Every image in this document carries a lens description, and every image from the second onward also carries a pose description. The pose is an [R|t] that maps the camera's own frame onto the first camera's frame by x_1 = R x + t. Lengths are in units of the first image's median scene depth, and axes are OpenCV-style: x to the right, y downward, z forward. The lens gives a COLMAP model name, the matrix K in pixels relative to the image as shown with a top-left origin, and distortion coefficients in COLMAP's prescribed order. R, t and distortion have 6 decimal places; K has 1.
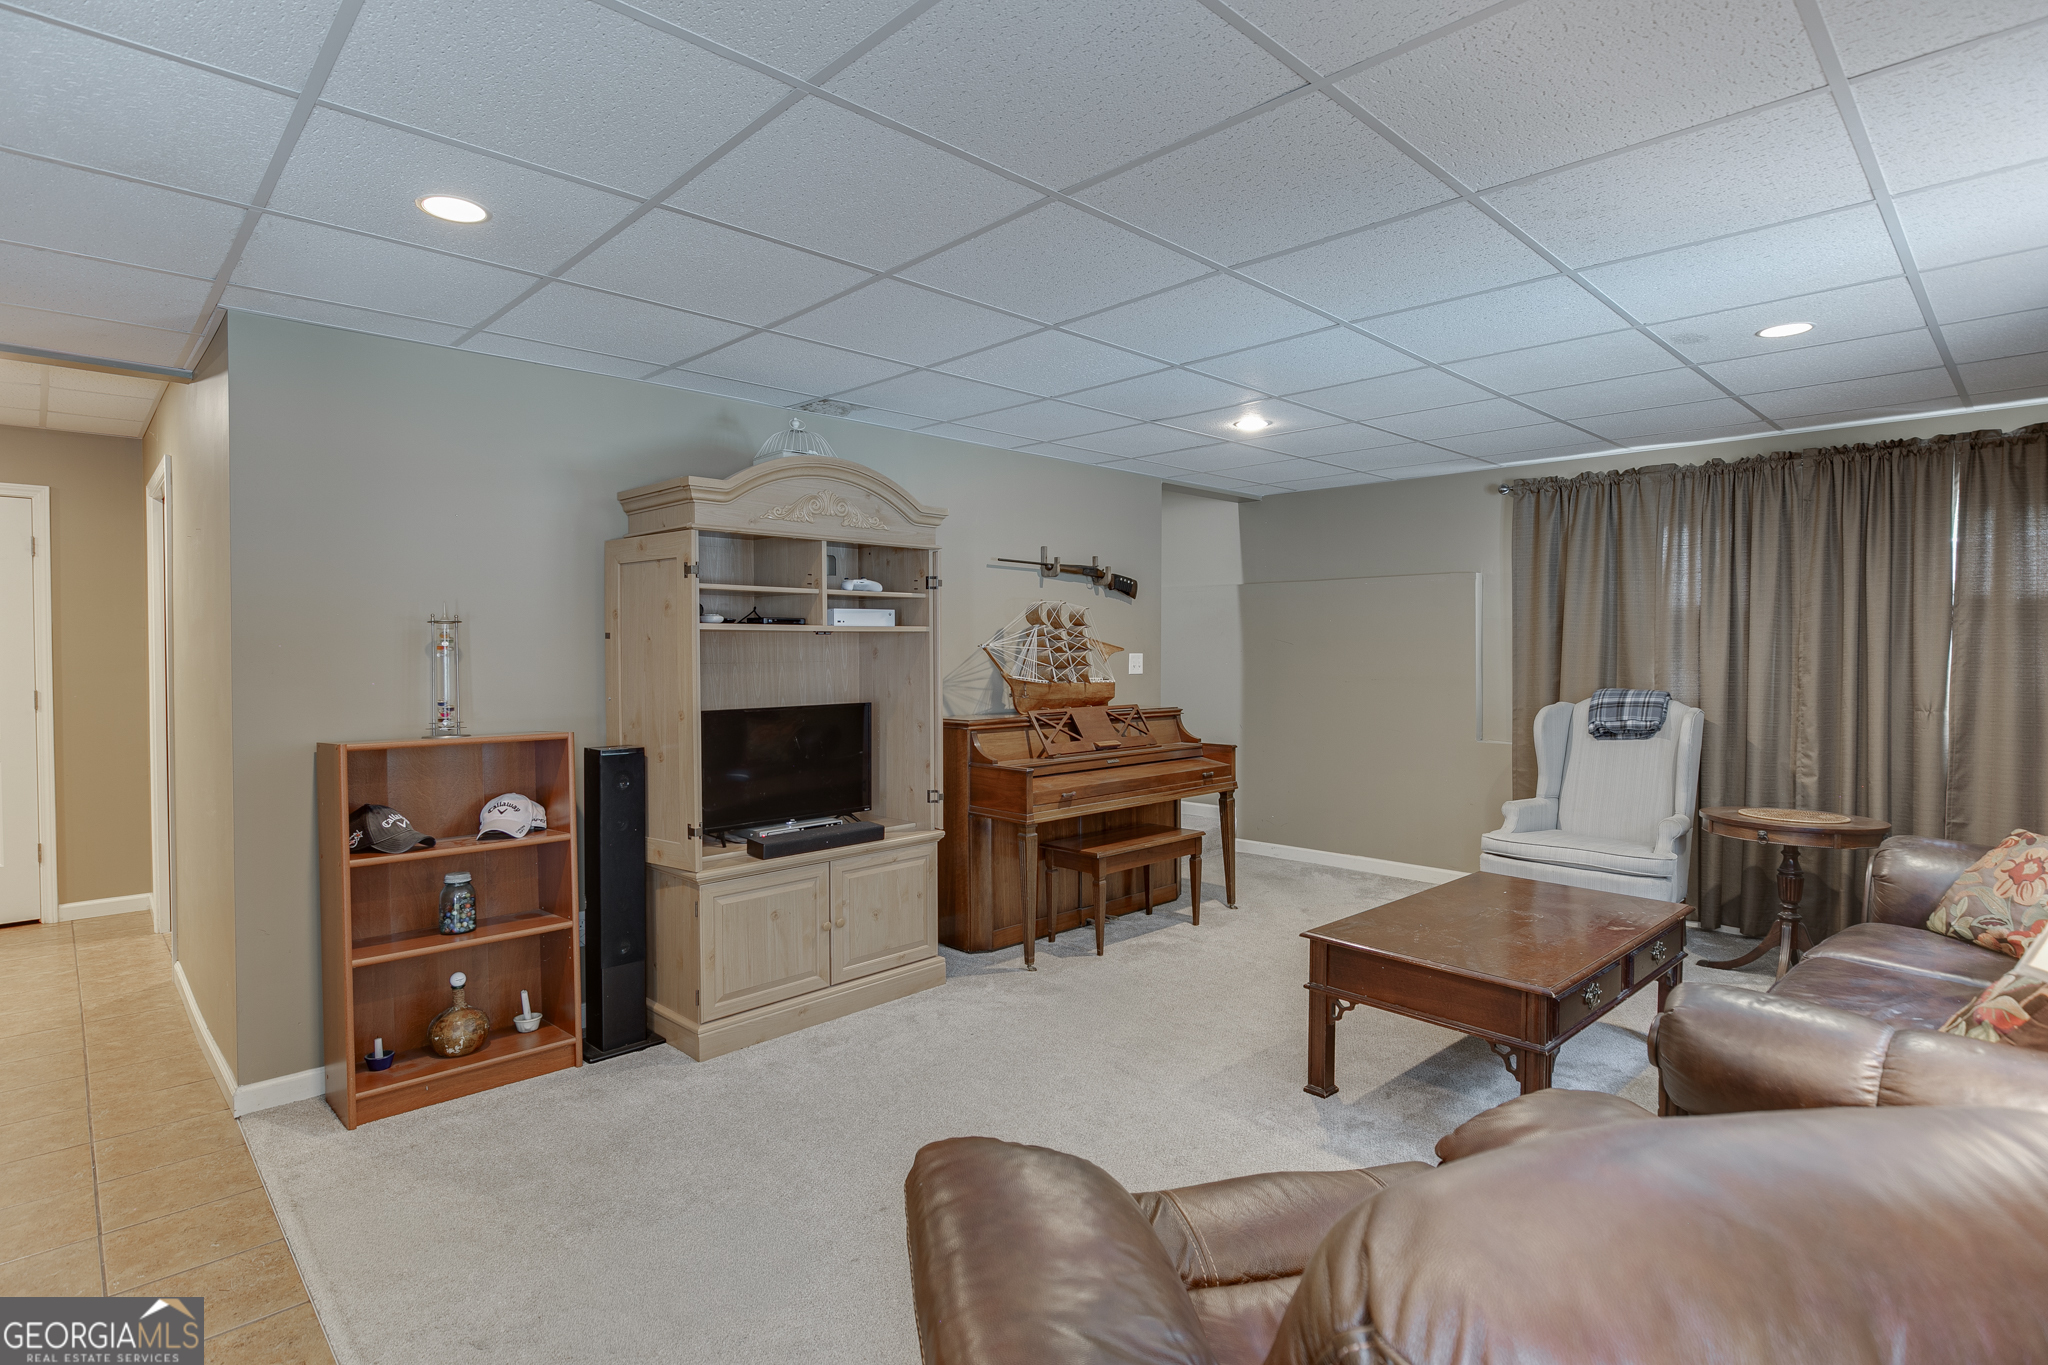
lens RADIAL K [[1023.2, 0, 1022.2], [0, 1023.2, 669.6], [0, 0, 1]] dist [-0.006833, -0.001225]
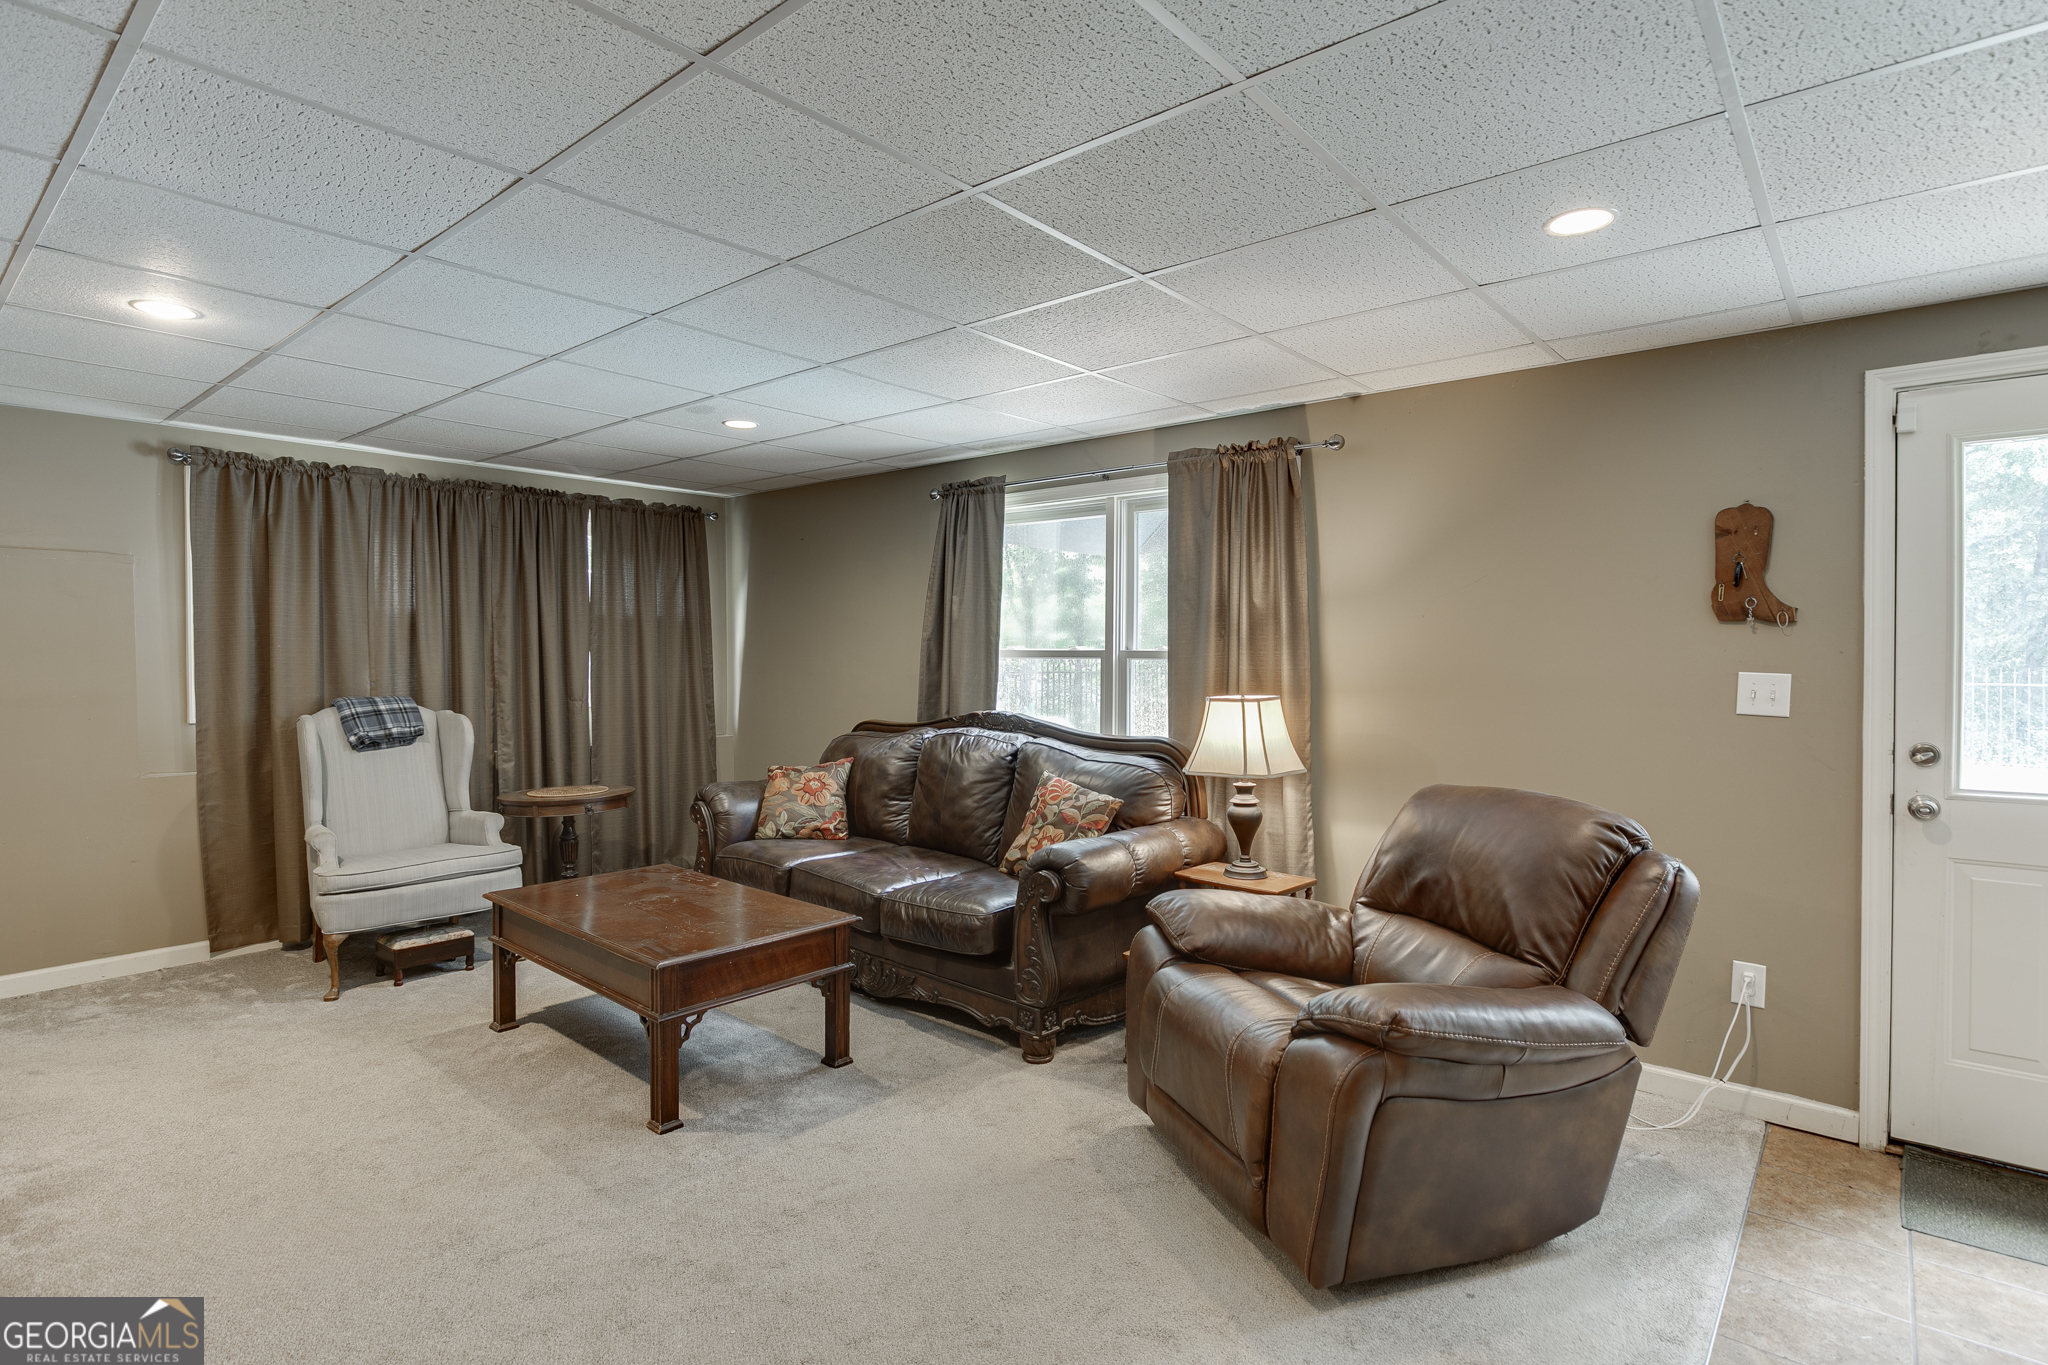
lens RADIAL K [[1023.9, 0, 1034.1], [0, 1023.9, 661.1], [0, 0, 1]] dist [-0.016602, -0.000640]
pose [[-0.104257, -0.011122, 0.994488, -0.441110], [0.022257, 0.999661, 0.013513, -0.013760], [-0.994301, 0.023543, -0.103974, 0.493778]]
